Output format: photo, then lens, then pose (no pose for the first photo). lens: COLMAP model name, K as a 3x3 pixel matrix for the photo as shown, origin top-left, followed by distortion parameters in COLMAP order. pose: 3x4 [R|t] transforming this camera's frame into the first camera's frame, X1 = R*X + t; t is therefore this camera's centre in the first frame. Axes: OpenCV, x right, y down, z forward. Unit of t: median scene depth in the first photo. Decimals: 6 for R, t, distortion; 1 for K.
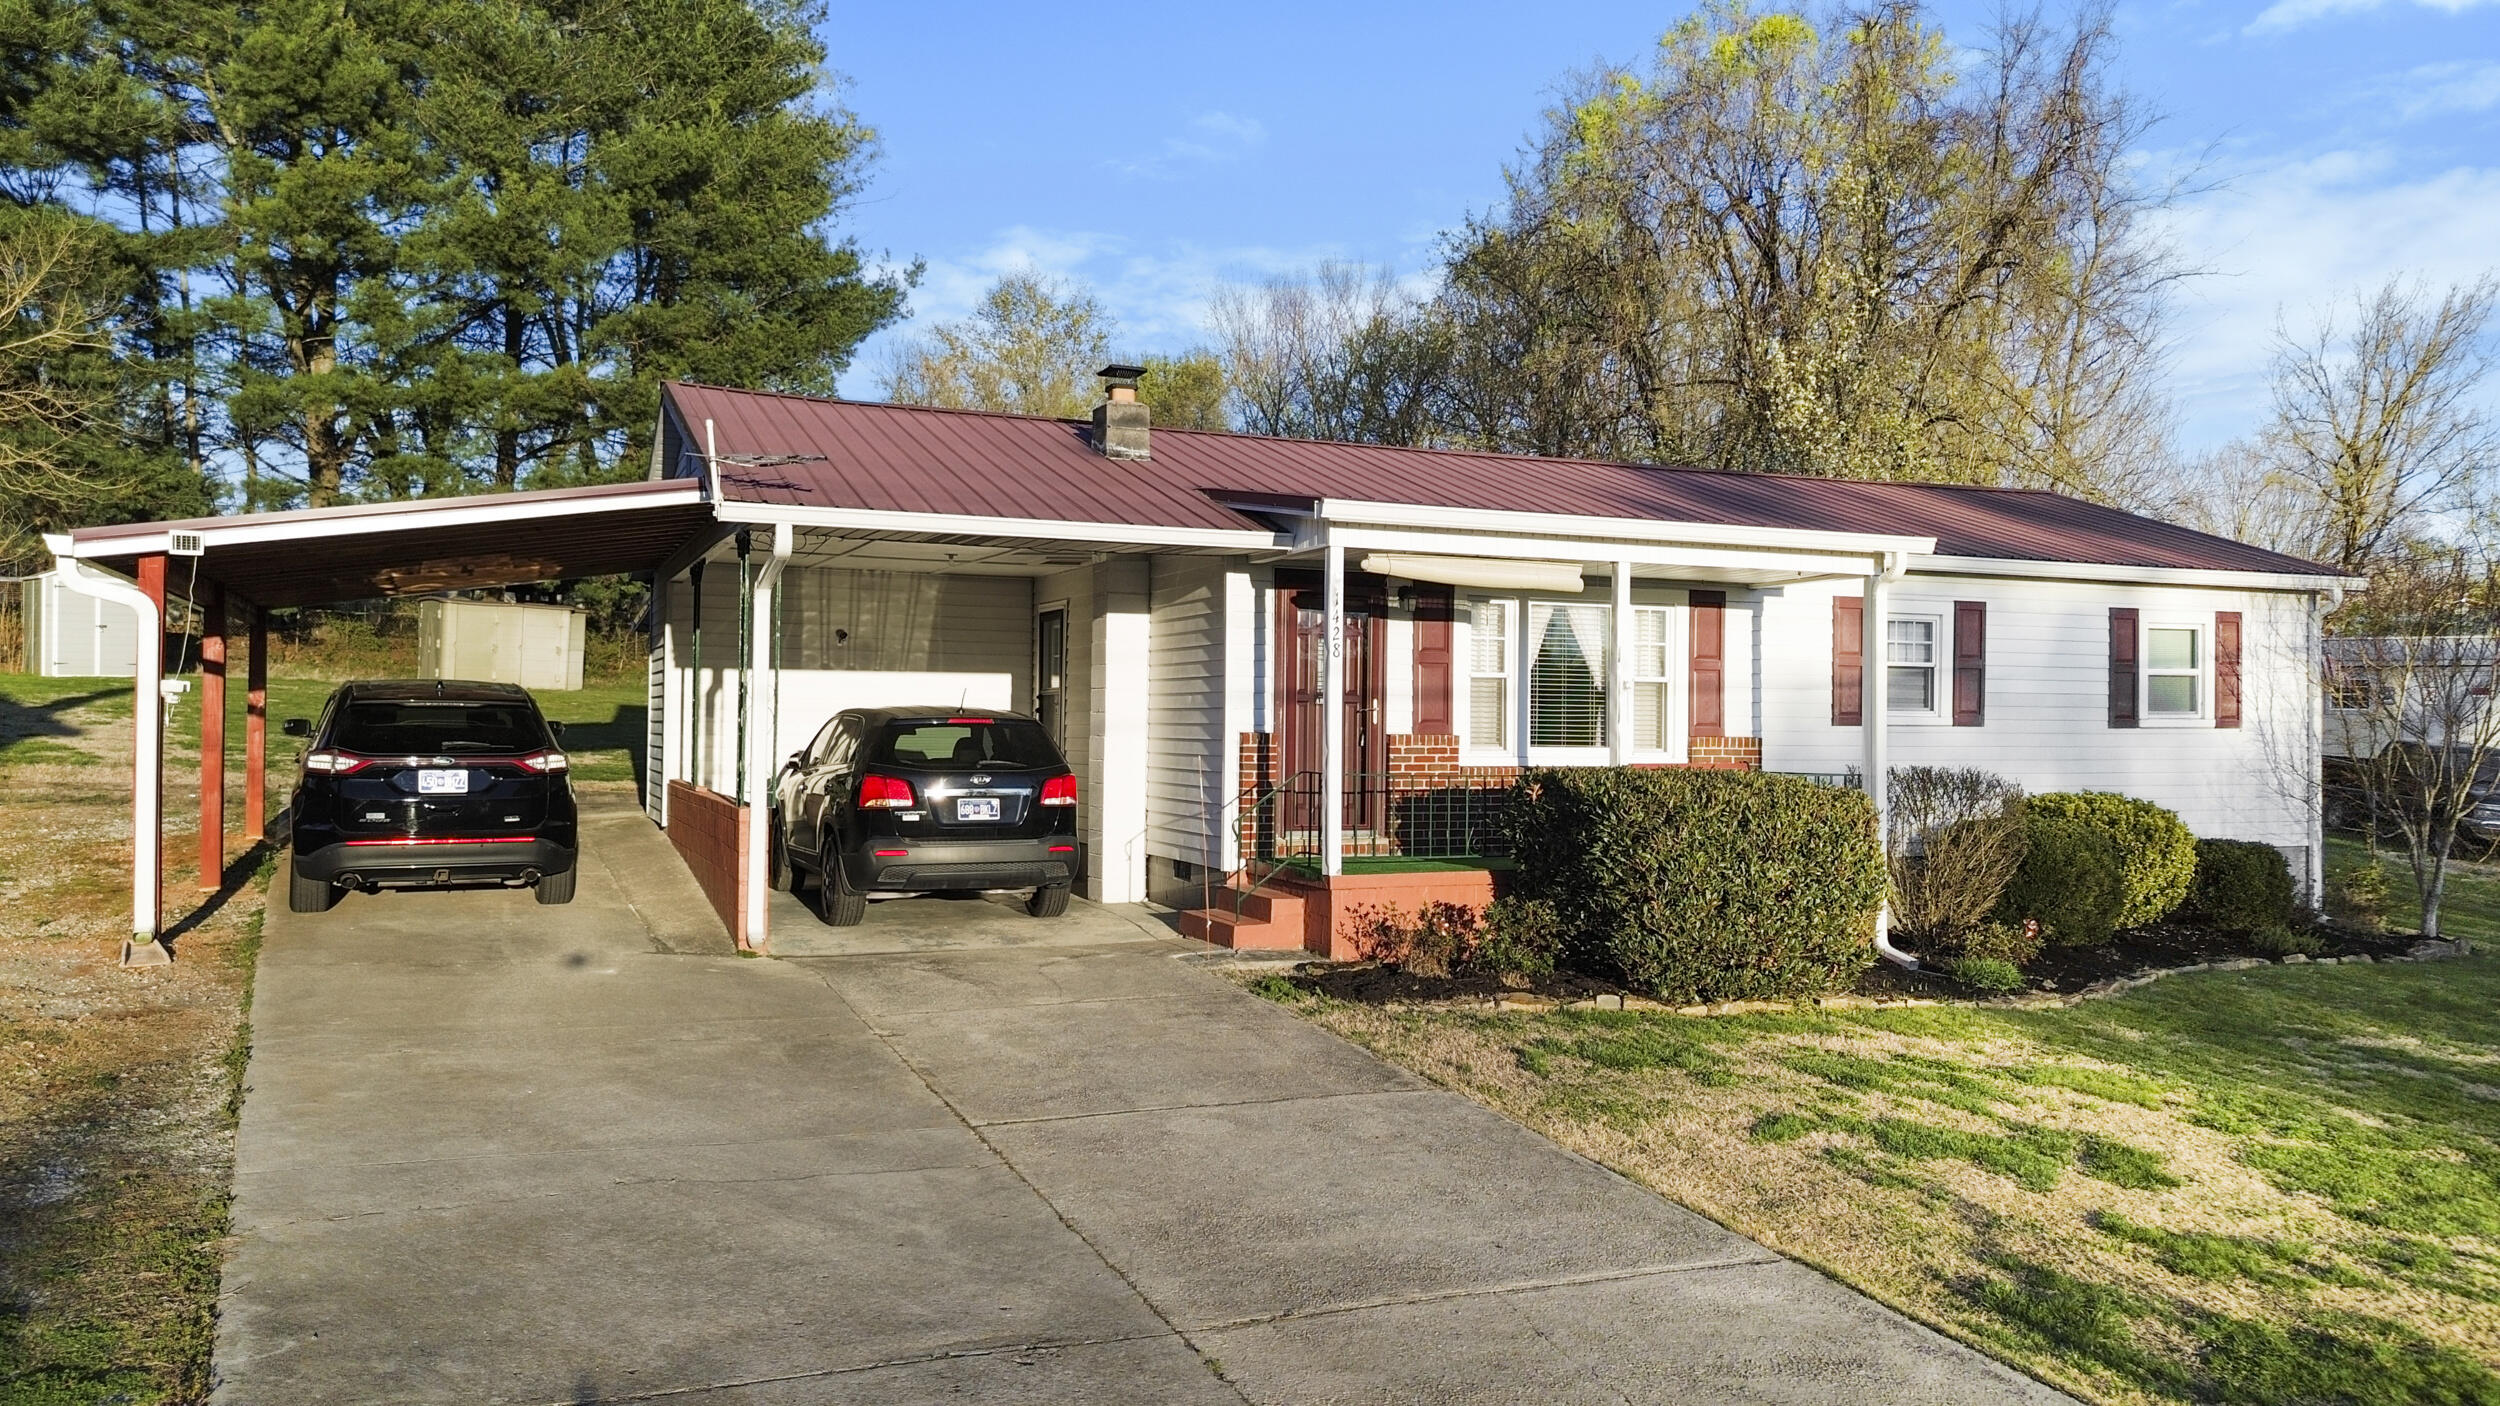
lens RADIAL K [[1796.3, 0, 1246.7], [0, 1796.3, 692.1], [0, 0, 1]] dist [0.075720, -0.070910]
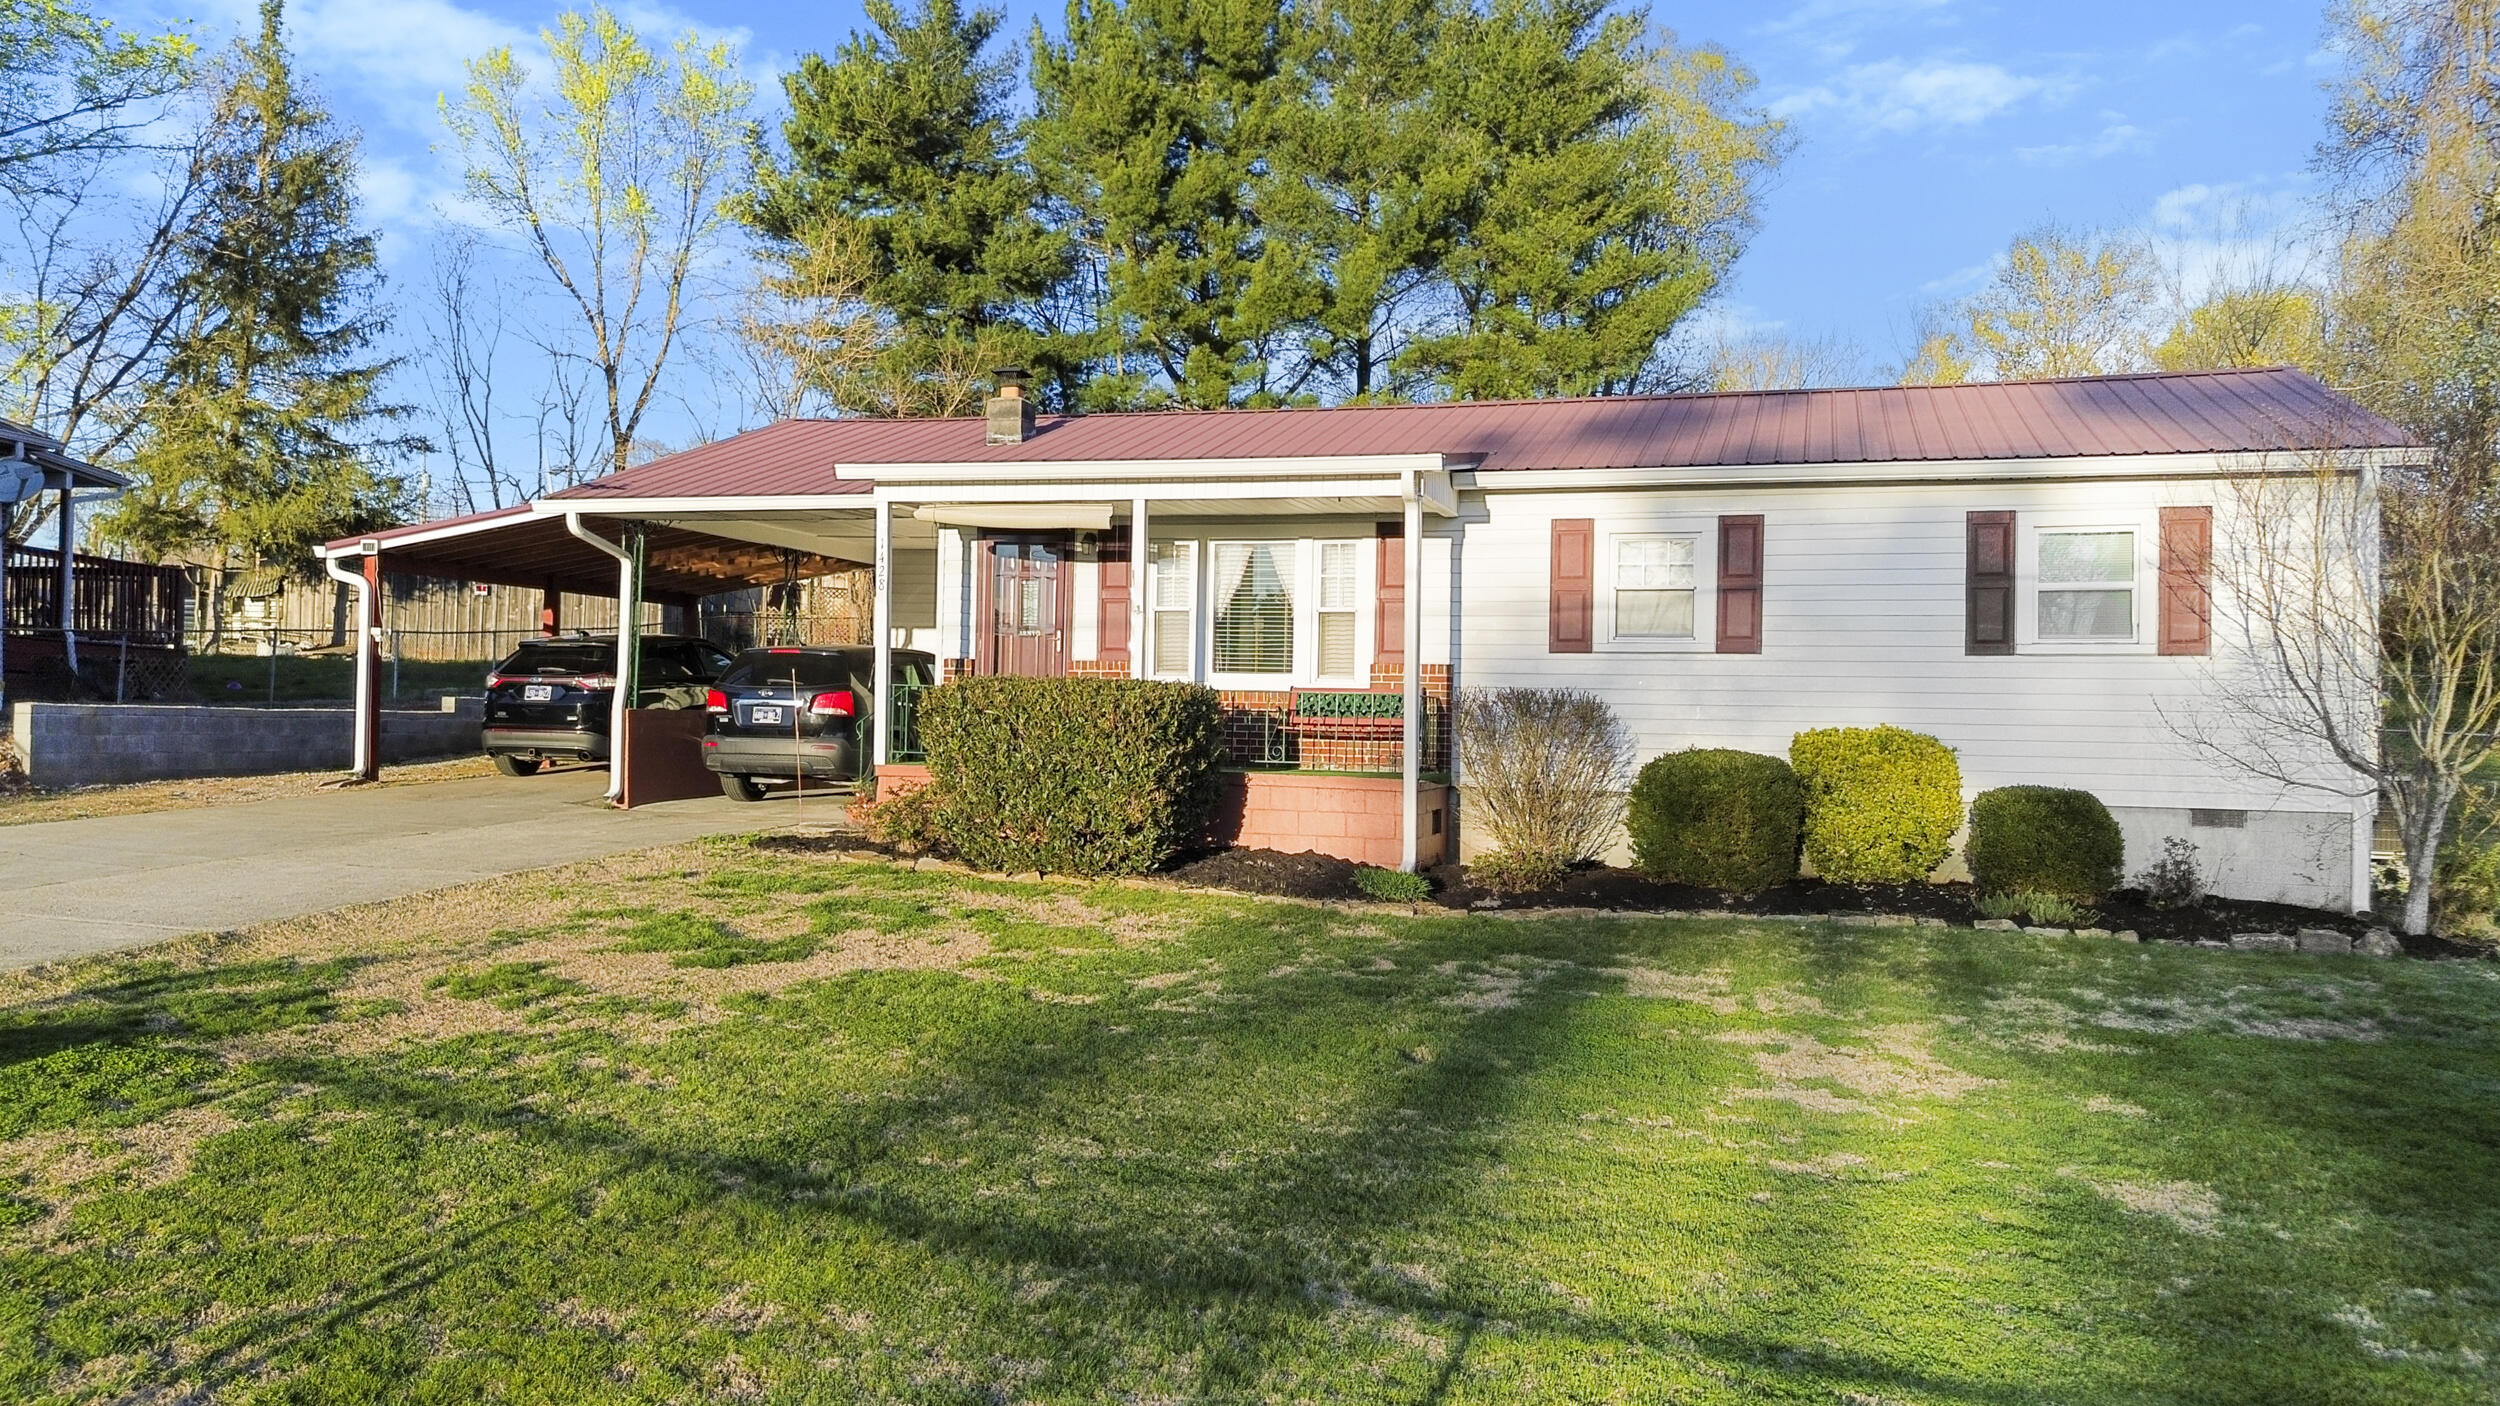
lens RADIAL K [[1822.0, 0, 1242.3], [0, 1822.0, 693.9], [0, 0, 1]] dist [0.054445, -0.000948]
pose [[0.762277, -0.003060, -0.647243, 0.858509], [-0.001664, 0.999976, -0.006688, 0.048823], [0.647248, 0.006176, 0.762254, 0.152510]]
